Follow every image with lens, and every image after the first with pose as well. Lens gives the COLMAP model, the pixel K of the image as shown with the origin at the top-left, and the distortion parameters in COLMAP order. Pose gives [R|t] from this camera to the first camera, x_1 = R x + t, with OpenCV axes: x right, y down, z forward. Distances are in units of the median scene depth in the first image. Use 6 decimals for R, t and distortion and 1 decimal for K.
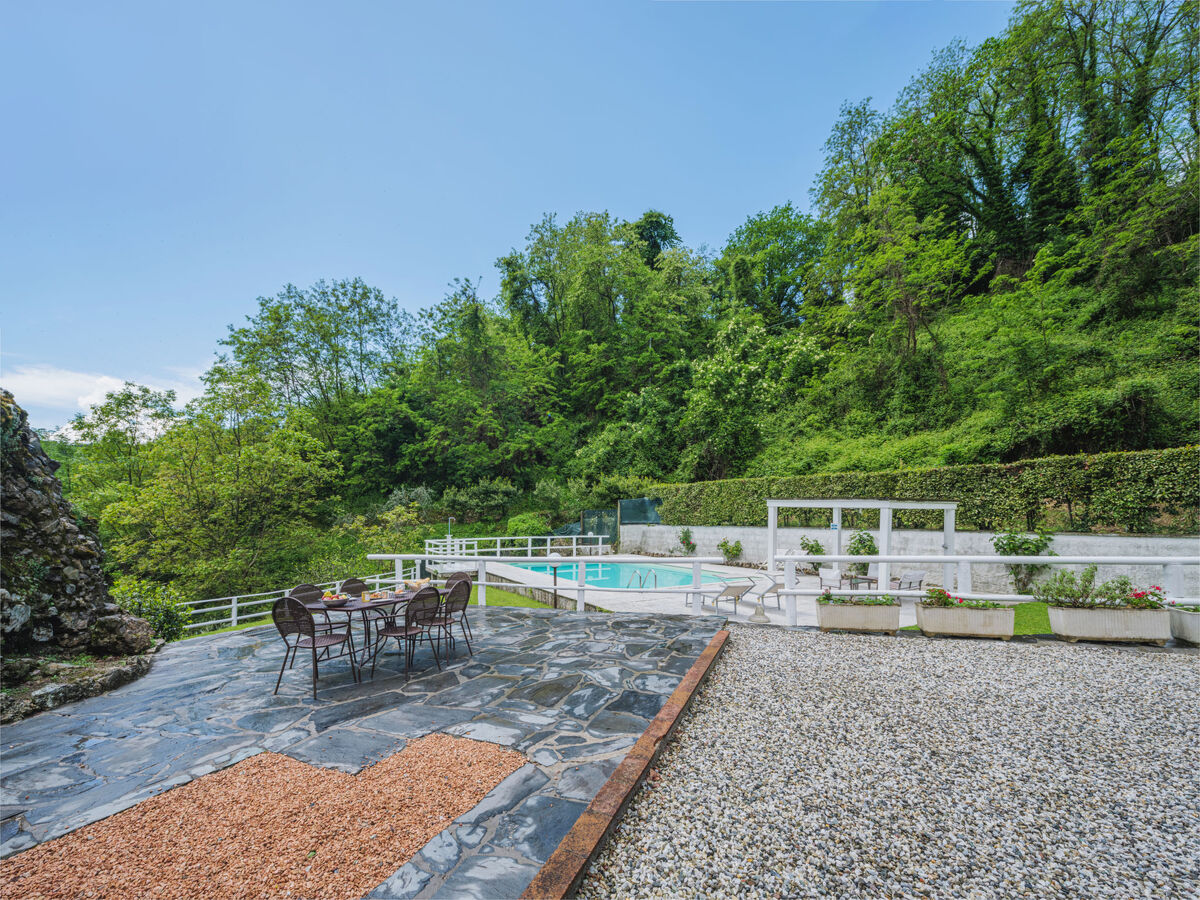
lens RADIAL K [[479.1, 0, 595.7], [0, 479.1, 522.0], [0, 0, 1]] dist [-0.000265, -0.001227]
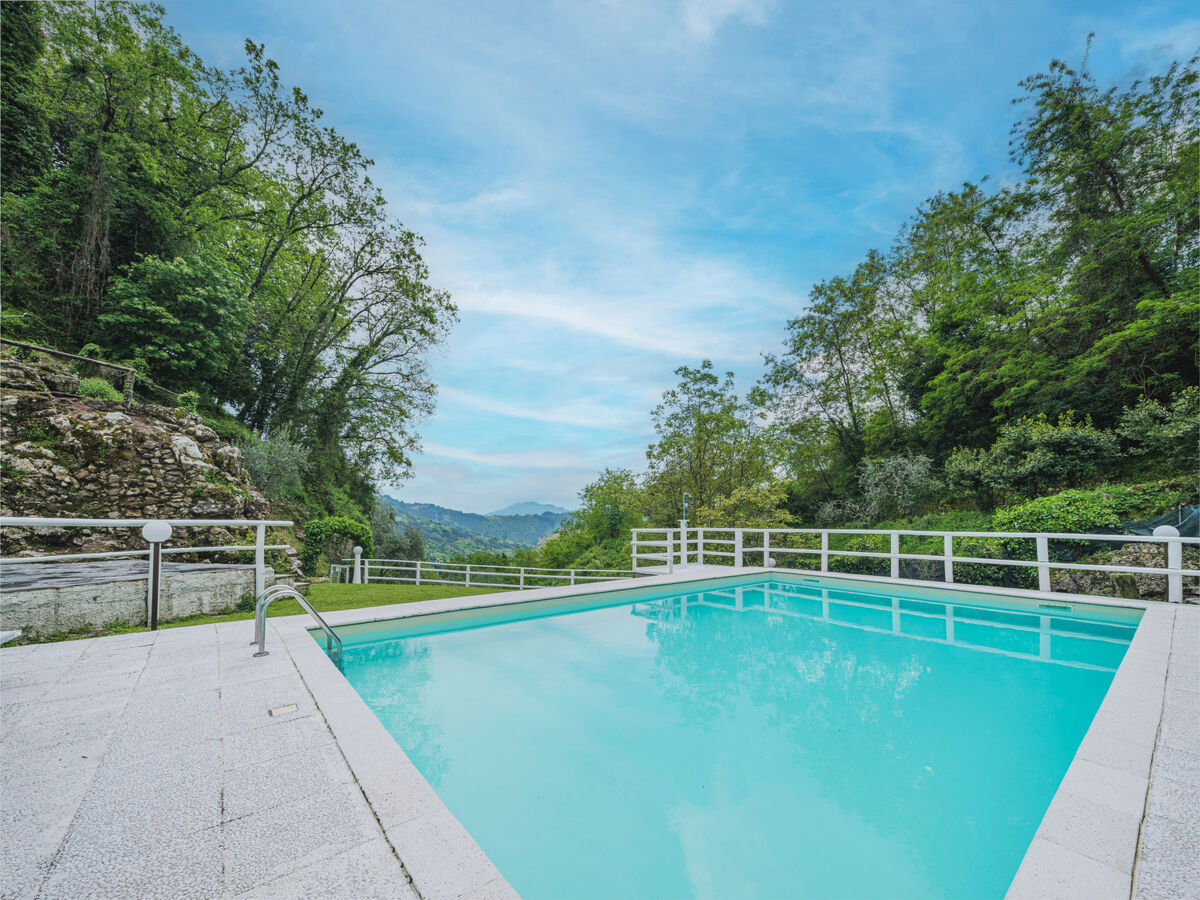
lens RADIAL K [[479.1, 0, 598.2], [0, 479.1, 512.9], [0, 0, 1]] dist [-0.000265, -0.001227]
pose [[0.143324, -0.013112, -0.989589, 0.233301], [-0.014695, 0.999774, -0.015375, 0.020006], [0.989567, 0.016745, 0.143098, 0.544833]]
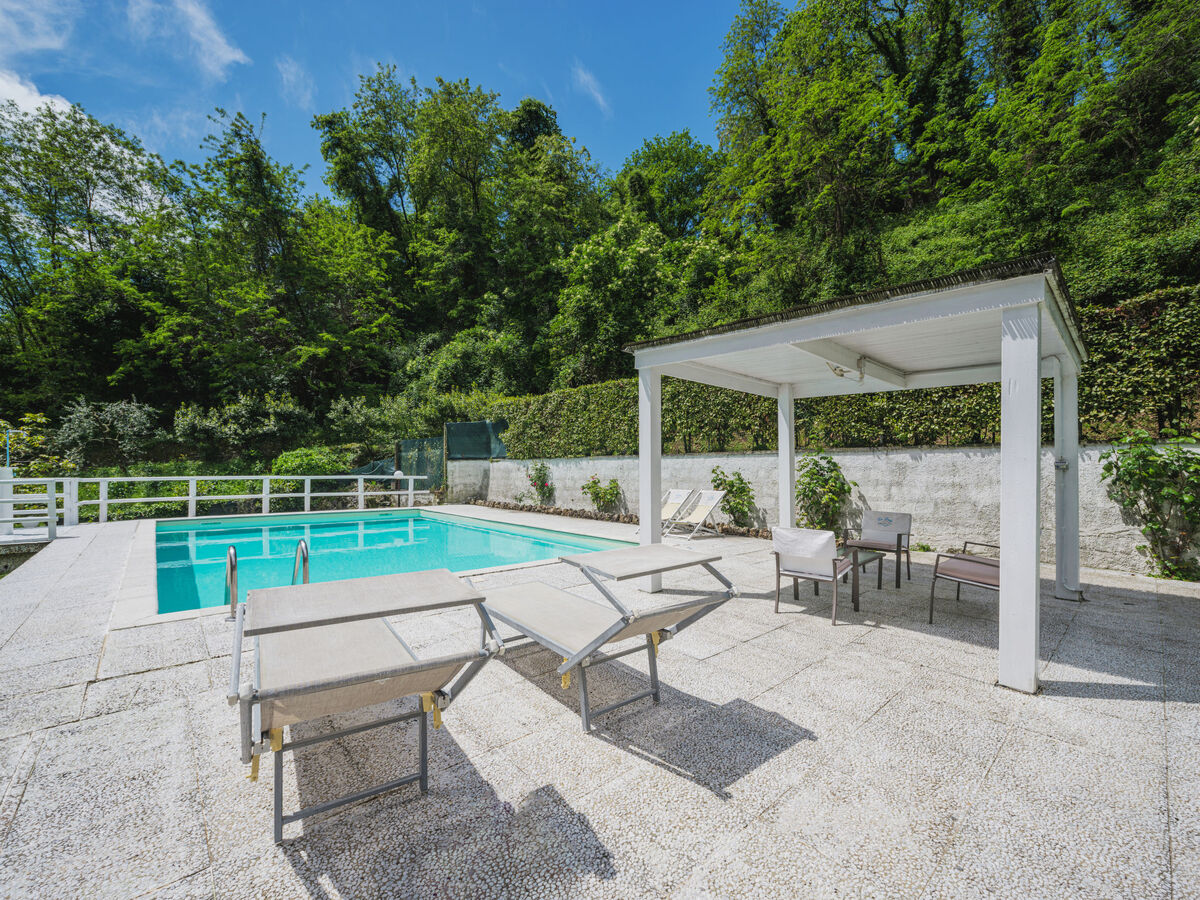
lens RADIAL K [[479.1, 0, 600.9], [0, 479.1, 470.5], [0, 0, 1]] dist [-0.000265, -0.001227]
pose [[0.978647, 0.000899, 0.205544, 0.113317], [0.001408, 0.999938, -0.011080, 0.025161], [-0.205541, 0.011132, 0.978585, 0.292900]]
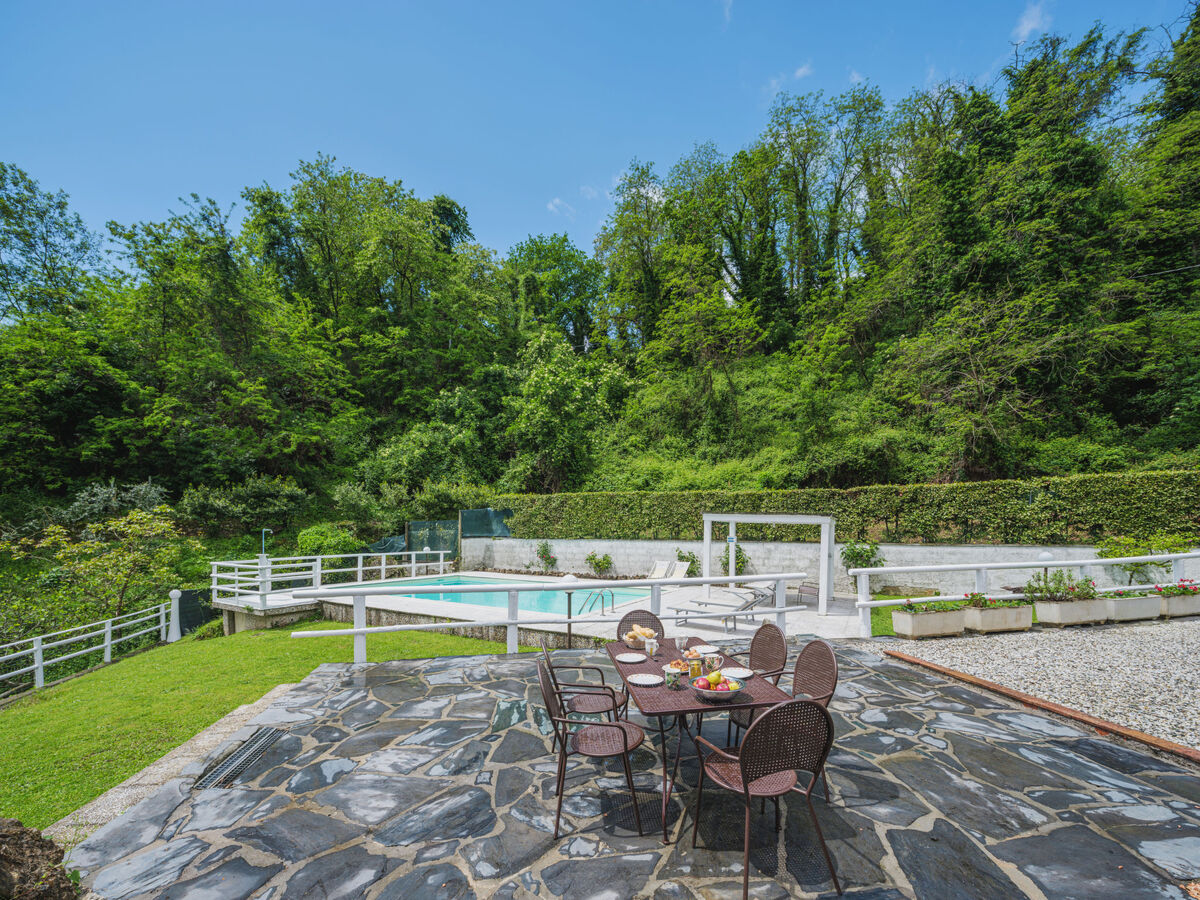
lens RADIAL K [[479.1, 0, 596.1], [0, 479.1, 535.6], [0, 0, 1]] dist [-0.000265, -0.001227]
pose [[0.868030, -0.000938, 0.496511, -0.159544], [0.000271, 0.999999, 0.001416, -0.000408], [-0.496512, -0.001094, 0.868029, 0.105959]]
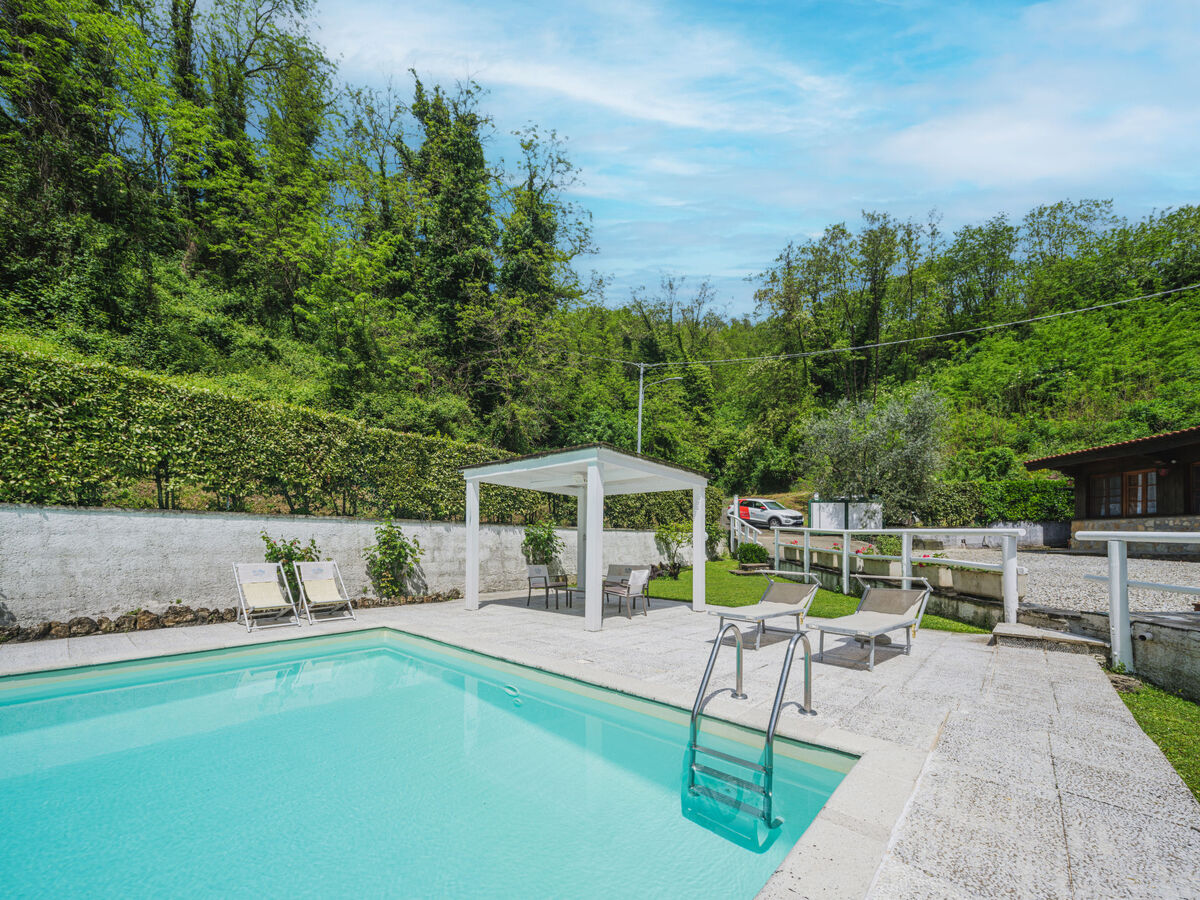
lens RADIAL K [[479.1, 0, 597.6], [0, 479.1, 533.9], [0, 0, 1]] dist [-0.000265, -0.001227]
pose [[-0.295128, 0.014382, 0.955350, -0.054523], [0.003725, 0.999896, -0.013901, 0.024162], [-0.955451, -0.000544, -0.295151, 0.528781]]
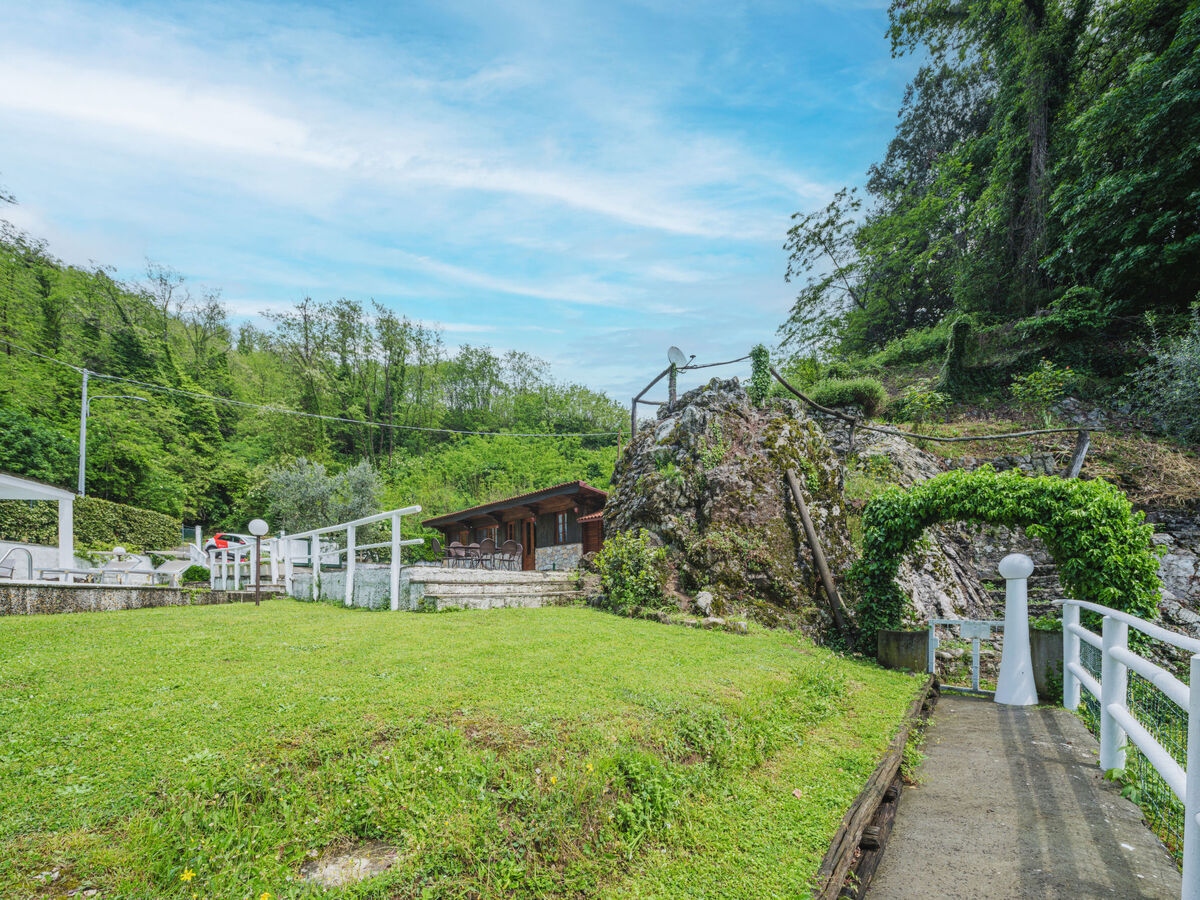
lens RADIAL K [[479.1, 0, 602.5], [0, 479.1, 602.2], [0, 0, 1]] dist [-0.000265, -0.001227]
pose [[-0.911077, -0.000666, 0.412236, -0.370966], [0.008023, 0.999781, 0.019348, 0.073494], [-0.412159, 0.020935, -0.910872, 0.563956]]
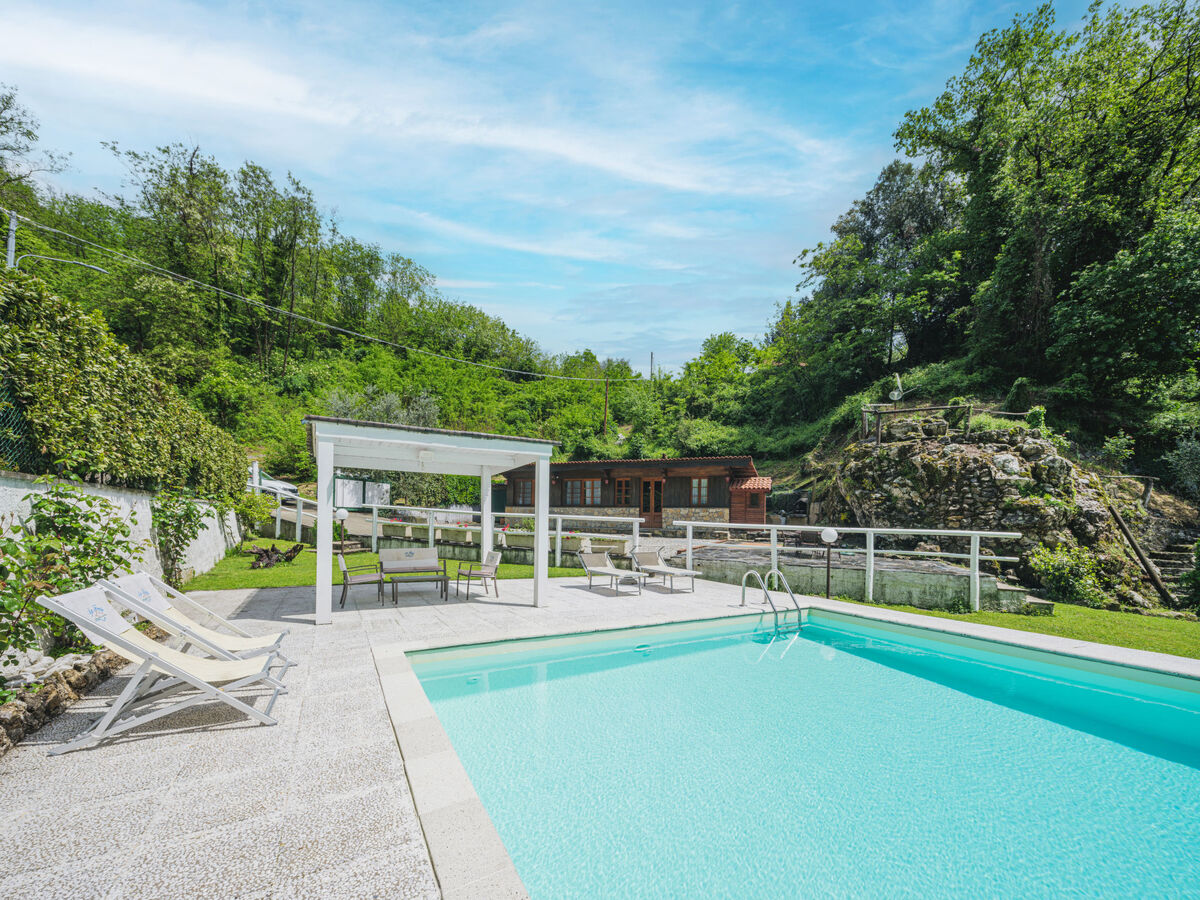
lens RADIAL K [[479.1, 0, 594.1], [0, 479.1, 521.4], [0, 0, 1]] dist [-0.000265, -0.001227]
pose [[-0.999337, -0.019060, 0.031010, 0.135630], [-0.018735, 0.999767, 0.010716, 0.017861], [-0.031207, 0.010128, -0.999462, 0.725207]]
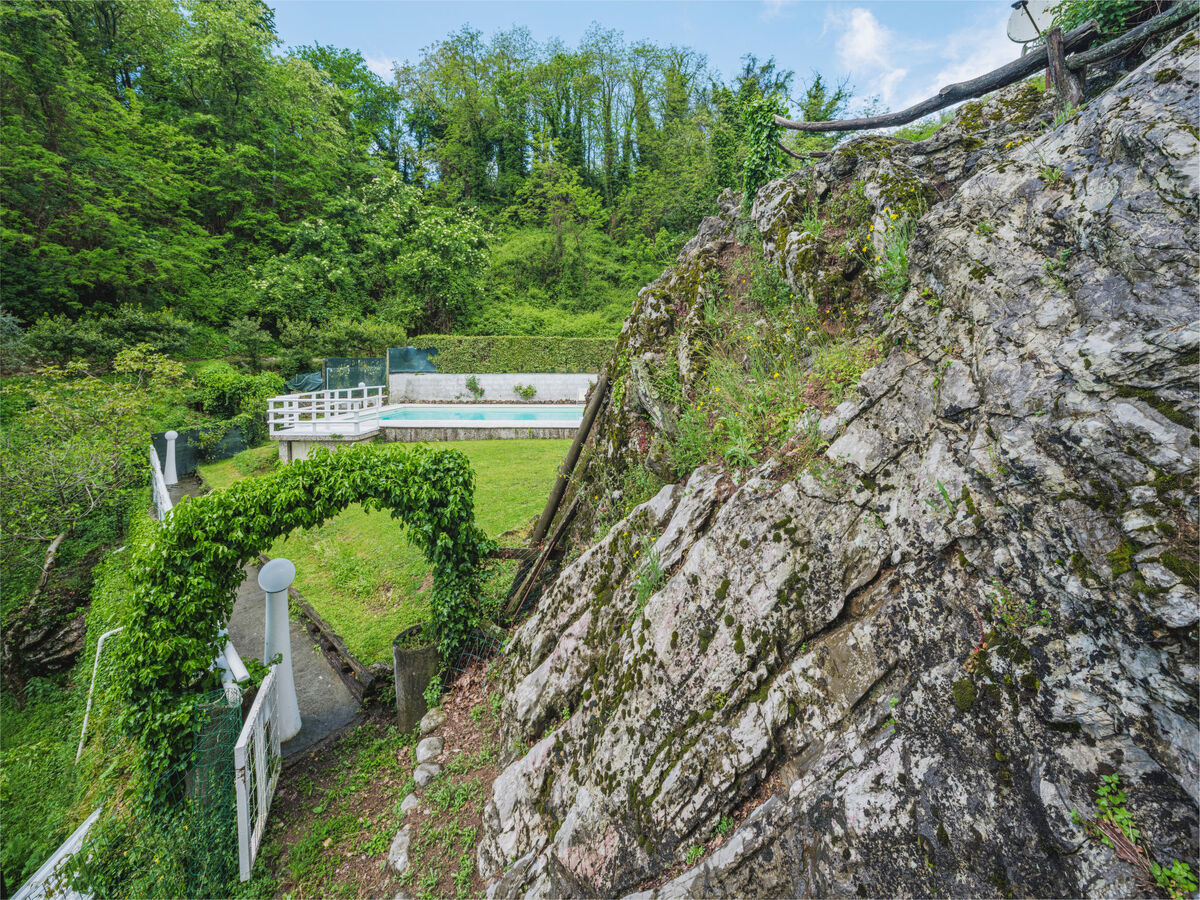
lens RADIAL K [[479.1, 0, 598.3], [0, 479.1, 371.8], [0, 0, 1]] dist [-0.000265, -0.001227]
pose [[0.503490, -0.012620, 0.863909, -0.529950], [0.007655, 0.999919, 0.010145, -0.004955], [-0.863967, 0.001506, 0.503546, 0.143337]]
